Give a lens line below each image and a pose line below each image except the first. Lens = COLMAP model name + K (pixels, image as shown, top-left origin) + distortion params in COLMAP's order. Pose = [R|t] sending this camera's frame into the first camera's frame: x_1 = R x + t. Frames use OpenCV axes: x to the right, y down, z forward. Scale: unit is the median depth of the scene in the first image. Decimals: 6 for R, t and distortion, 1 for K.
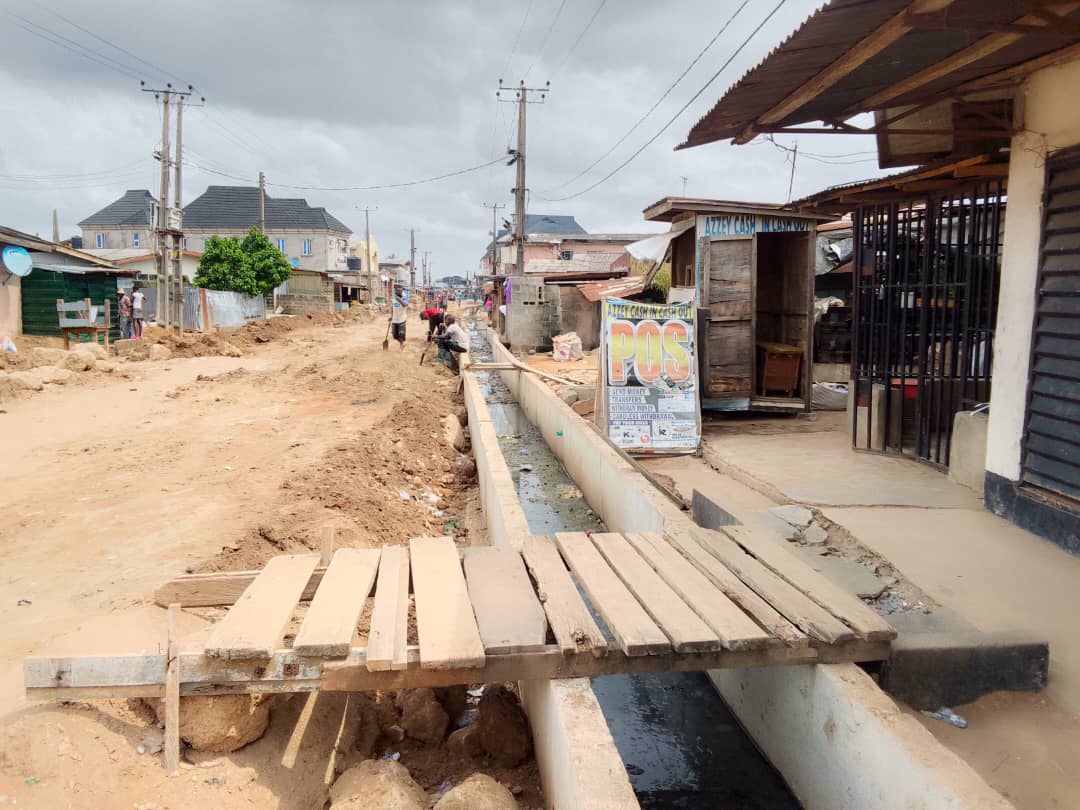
lens RADIAL K [[861.0, 0, 540.0], [0, 861.0, 405.0], [0, 0, 1]] dist [0.116288, -0.189704]
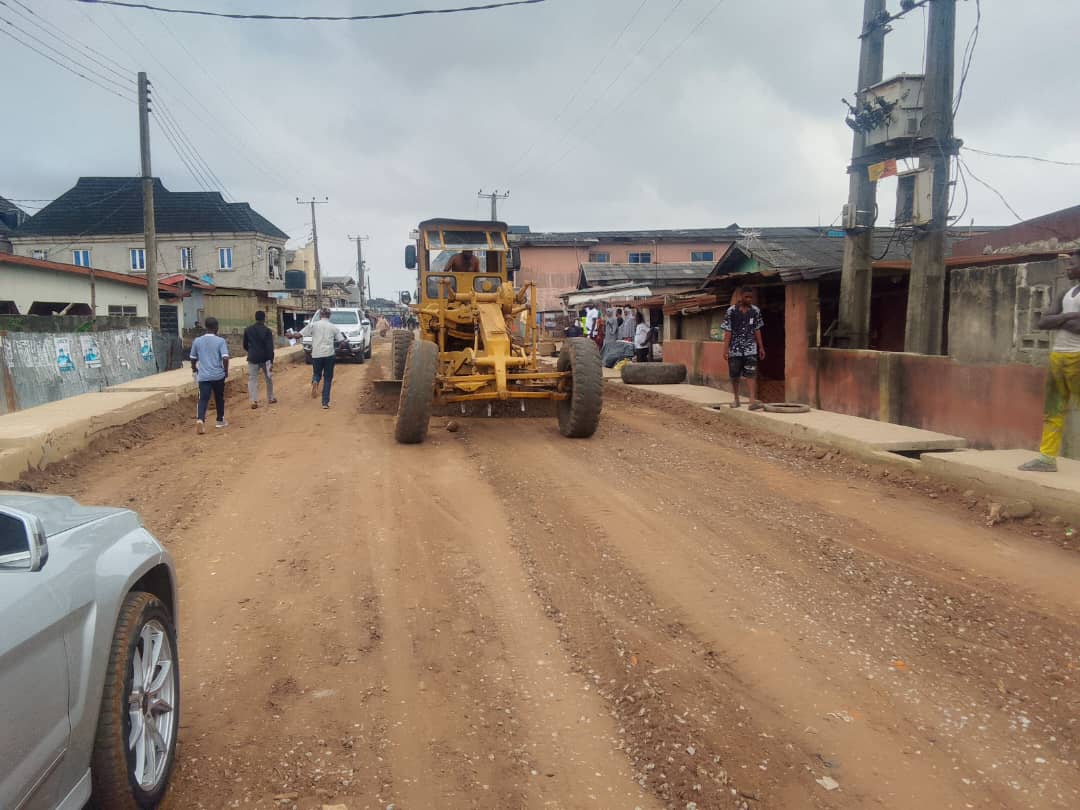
lens RADIAL K [[861.0, 0, 540.0], [0, 861.0, 405.0], [0, 0, 1]] dist [0.116288, -0.189704]
pose [[0.995046, -0.039148, 0.091383, -0.082922], [0.041219, 0.998932, -0.020886, -0.037392], [-0.090468, 0.024549, 0.995597, 0.273505]]
